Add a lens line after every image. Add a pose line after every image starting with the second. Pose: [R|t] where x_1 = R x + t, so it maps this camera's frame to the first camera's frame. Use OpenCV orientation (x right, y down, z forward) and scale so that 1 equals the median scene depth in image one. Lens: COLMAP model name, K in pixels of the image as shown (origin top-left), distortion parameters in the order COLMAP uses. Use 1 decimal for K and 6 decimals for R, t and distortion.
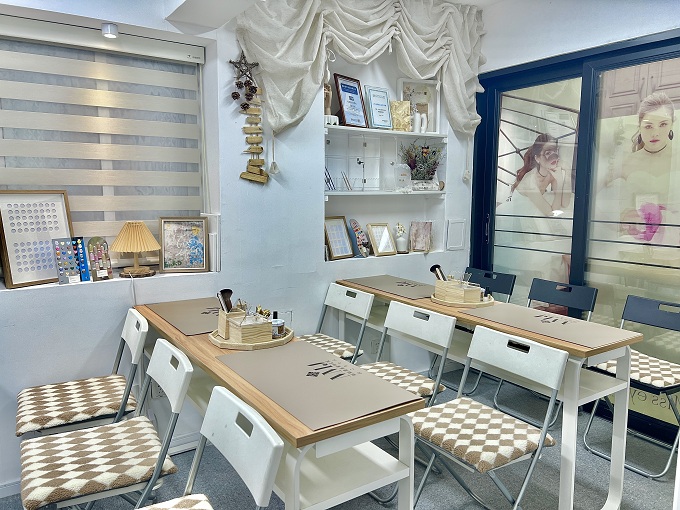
lens RADIAL K [[510.1, 0, 339.5], [0, 510.1, 259.5], [0, 0, 1]] dist [0.038668, -0.004583]
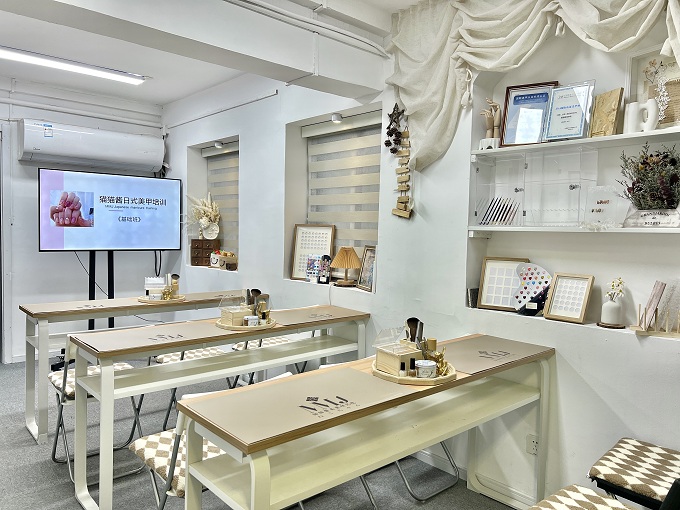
lens RADIAL K [[510.1, 0, 340.6], [0, 510.1, 258.8], [0, 0, 1]] dist [0.038668, -0.004583]
pose [[0.142006, 0.063379, -0.987835, 0.886616], [-0.148794, 0.987976, 0.041998, -0.090098], [0.978619, 0.141020, 0.149729, 0.719507]]
